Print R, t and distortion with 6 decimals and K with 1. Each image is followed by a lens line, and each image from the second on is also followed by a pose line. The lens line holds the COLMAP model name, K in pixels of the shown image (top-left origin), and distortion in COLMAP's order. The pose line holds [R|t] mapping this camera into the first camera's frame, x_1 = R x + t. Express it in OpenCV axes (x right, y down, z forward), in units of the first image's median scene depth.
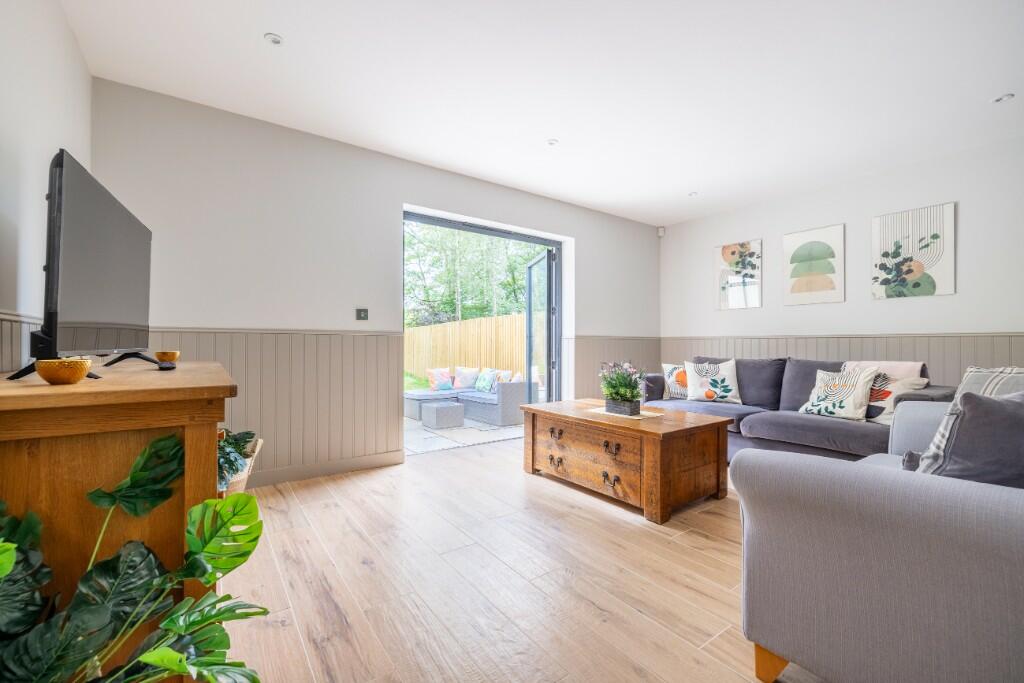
lens RADIAL K [[433.9, 0, 503.9], [0, 433.9, 341.3], [0, 0, 1]] dist [0.001328, 0.000268]
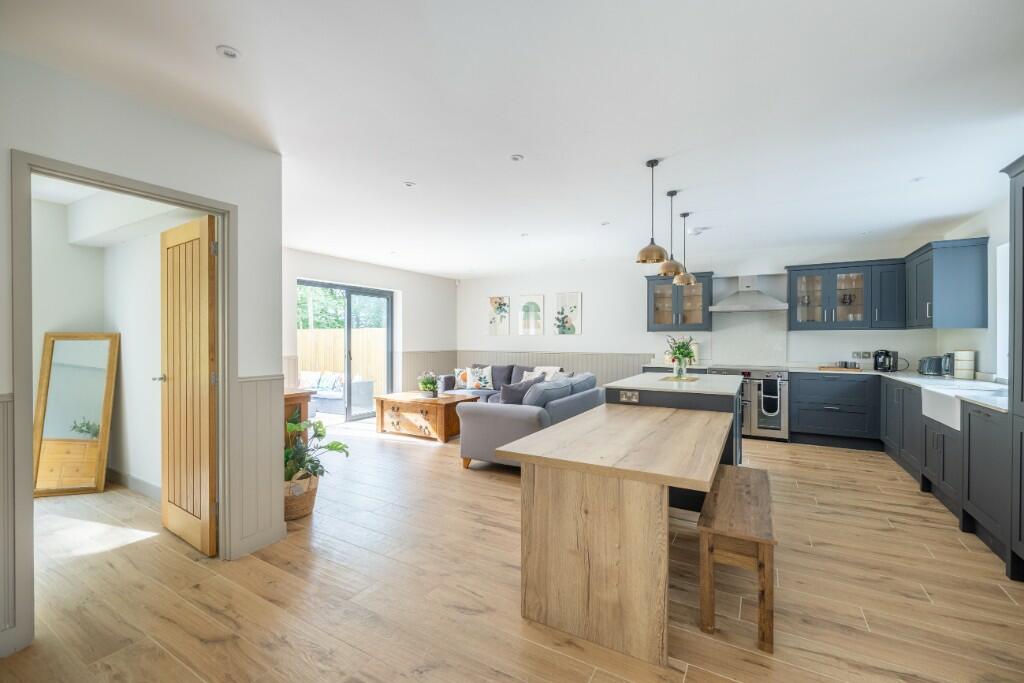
lens RADIAL K [[433.9, 0, 508.9], [0, 433.9, 339.0], [0, 0, 1]] dist [0.001328, 0.000268]
pose [[0.911383, 0.000407, 0.411559, -0.165146], [-0.003597, 0.999969, 0.006977, -0.088417], [-0.411544, -0.007839, 0.911356, -0.738840]]
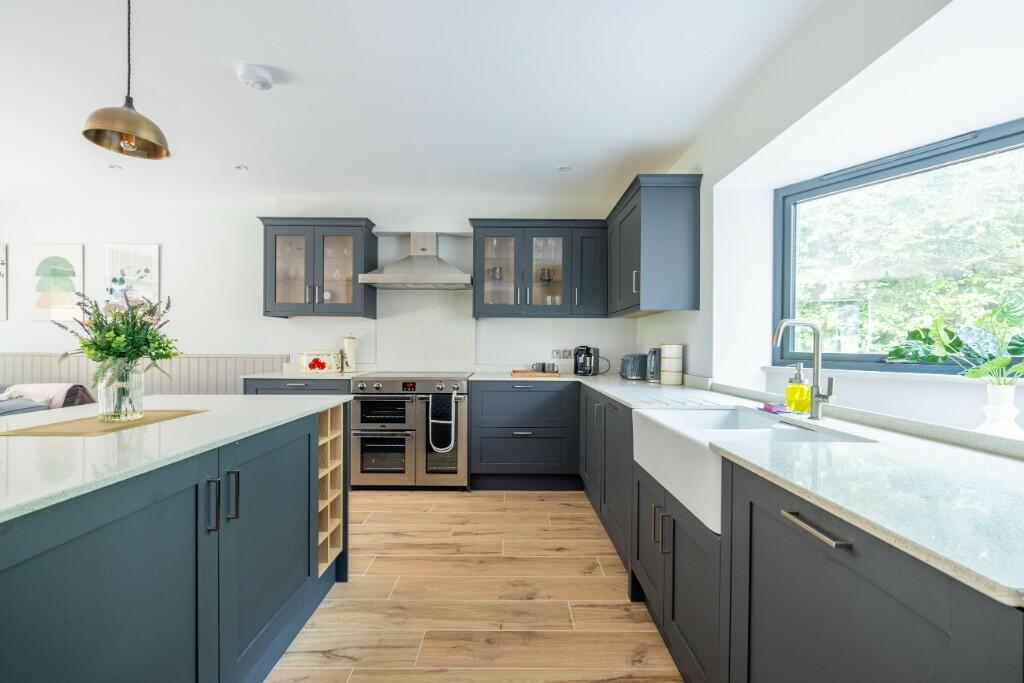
lens RADIAL K [[433.9, 0, 506.6], [0, 433.9, 344.3], [0, 0, 1]] dist [0.001328, 0.000268]
pose [[0.586923, 0.006159, 0.809619, 0.562594], [-0.012080, 0.999926, 0.001151, -0.051801], [-0.809553, -0.010456, 0.586954, -0.417788]]
